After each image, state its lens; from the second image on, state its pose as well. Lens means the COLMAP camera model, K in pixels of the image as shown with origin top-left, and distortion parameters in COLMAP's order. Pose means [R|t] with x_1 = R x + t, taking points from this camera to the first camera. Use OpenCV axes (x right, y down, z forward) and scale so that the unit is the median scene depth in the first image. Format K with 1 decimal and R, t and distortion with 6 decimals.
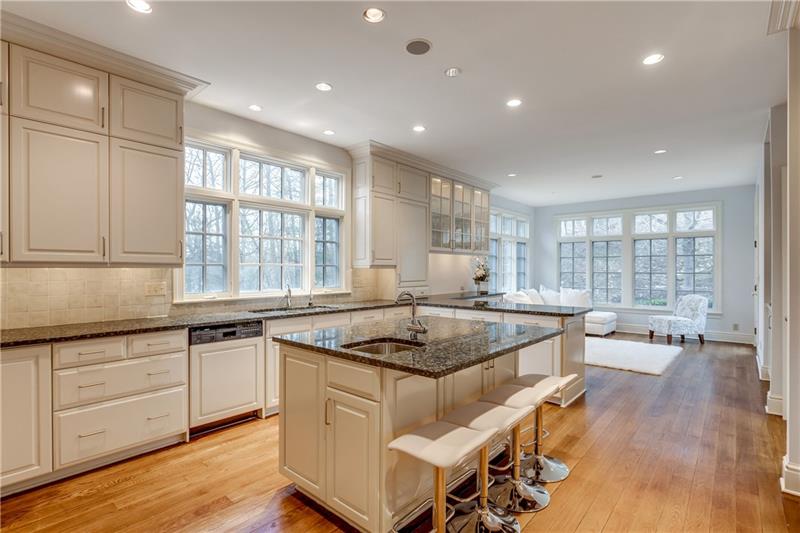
lens RADIAL K [[388.6, 0, 401.0], [0, 388.6, 271.8], [0, 0, 1]] dist [-0.004239, 0.000649]
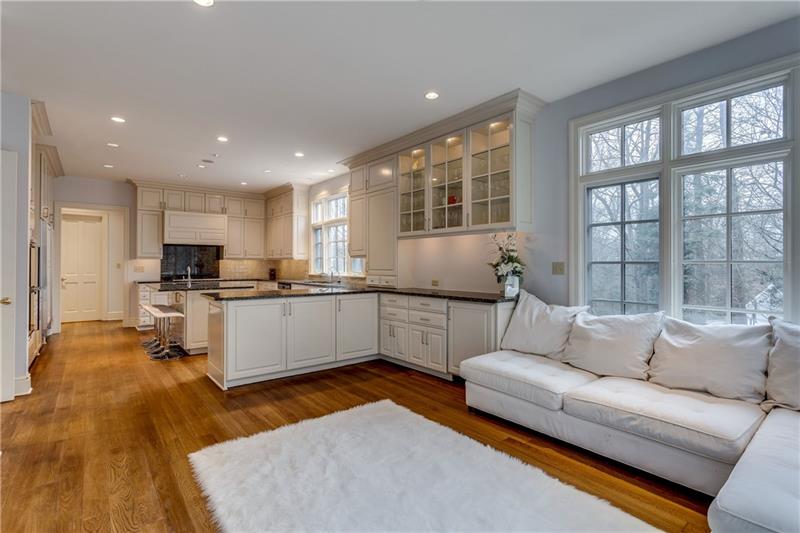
lens RADIAL K [[388.6, 0, 405.3], [0, 388.6, 265.1], [0, 0, 1]] dist [-0.004239, 0.000649]
pose [[-0.164963, -0.003242, -0.986294, 1.447215], [-0.009894, 0.999950, -0.001632, 0.017706], [0.986250, 0.009489, -0.164987, 1.742777]]
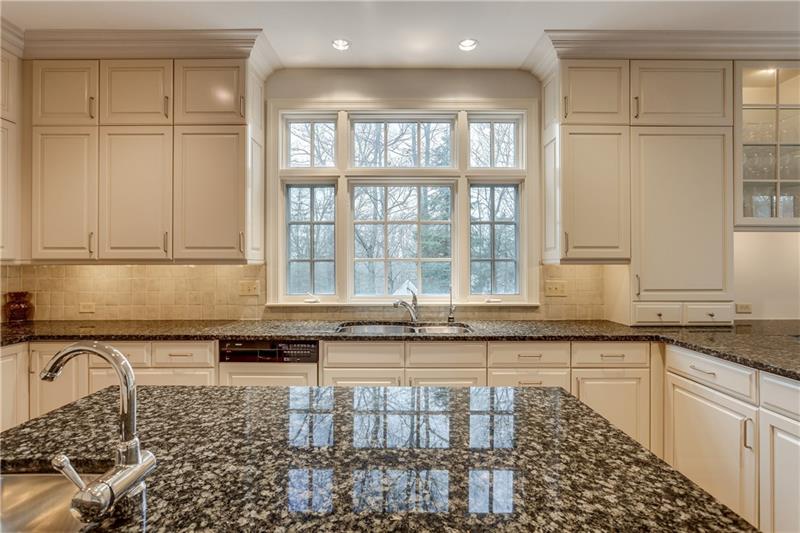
lens RADIAL K [[388.6, 0, 404.2], [0, 388.6, 261.8], [0, 0, 1]] dist [-0.004239, 0.000649]
pose [[0.661112, -0.004584, -0.750273, 0.237134], [-0.004202, 0.999943, -0.009813, -0.007725], [0.750276, 0.009640, 0.661055, 0.583527]]
